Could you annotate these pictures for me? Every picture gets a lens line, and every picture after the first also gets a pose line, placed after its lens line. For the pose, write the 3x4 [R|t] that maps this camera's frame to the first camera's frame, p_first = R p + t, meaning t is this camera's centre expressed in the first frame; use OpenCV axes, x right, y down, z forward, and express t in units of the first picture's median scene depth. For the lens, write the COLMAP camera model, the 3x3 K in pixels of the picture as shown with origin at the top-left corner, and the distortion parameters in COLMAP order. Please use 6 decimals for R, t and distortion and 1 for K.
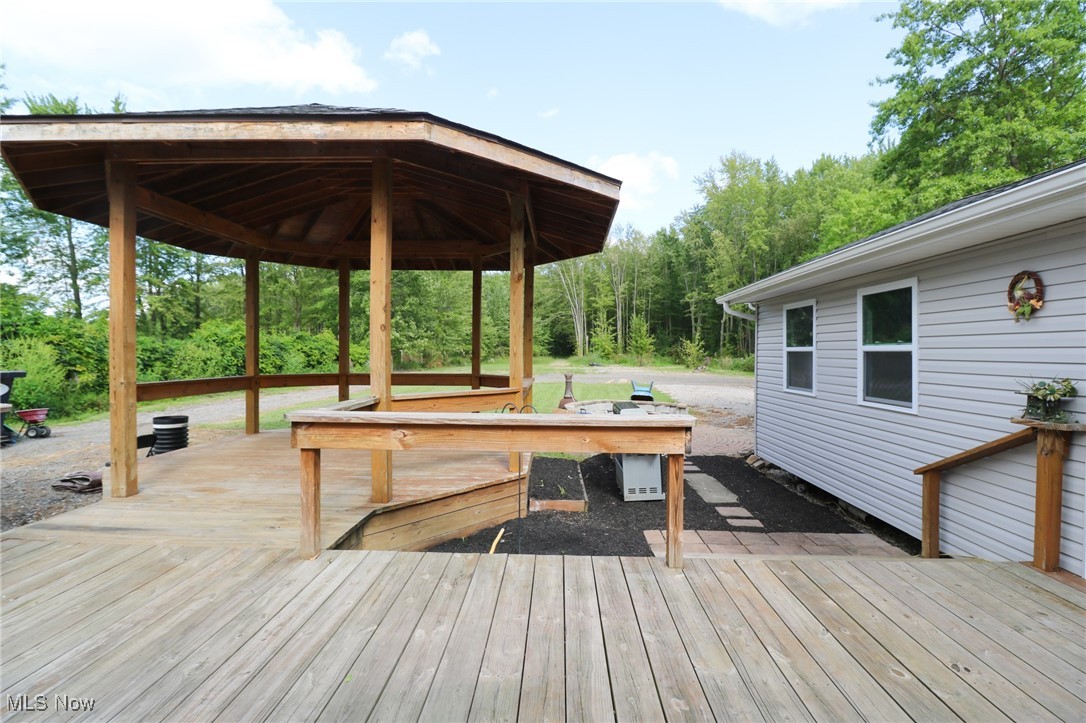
lens RADIAL K [[502.2, 0, 544.4], [0, 502.2, 355.6], [0, 0, 1]] dist [-0.010976, -0.003347]
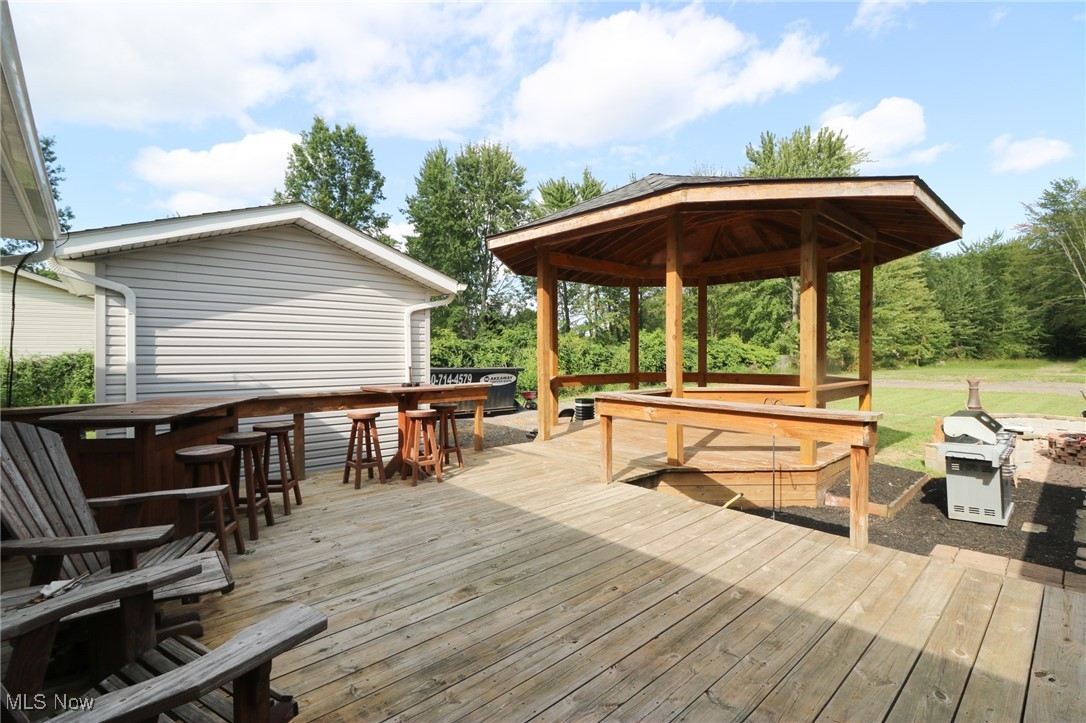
lens RADIAL K [[502.2, 0, 561.6], [0, 502.2, 352.1], [0, 0, 1]] dist [-0.010976, -0.003347]
pose [[0.706561, -0.010293, -0.707577, 0.252452], [0.002170, 0.999921, -0.012379, 0.000534], [0.707649, 0.007211, 0.706528, -0.108055]]
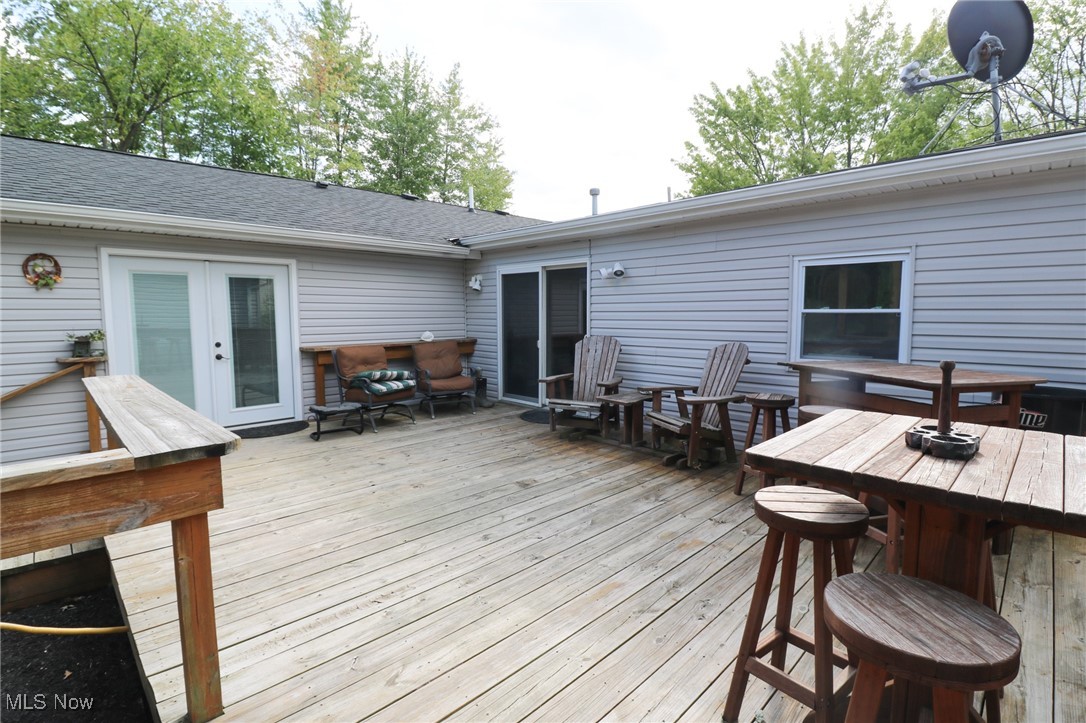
lens RADIAL K [[502.2, 0, 543.1], [0, 502.2, 360.3], [0, 0, 1]] dist [-0.010976, -0.003347]
pose [[-0.708868, -0.048416, 0.703677, -0.467514], [0.027029, 0.995044, 0.095691, -0.003872], [-0.704823, 0.086852, -0.704047, 0.475306]]
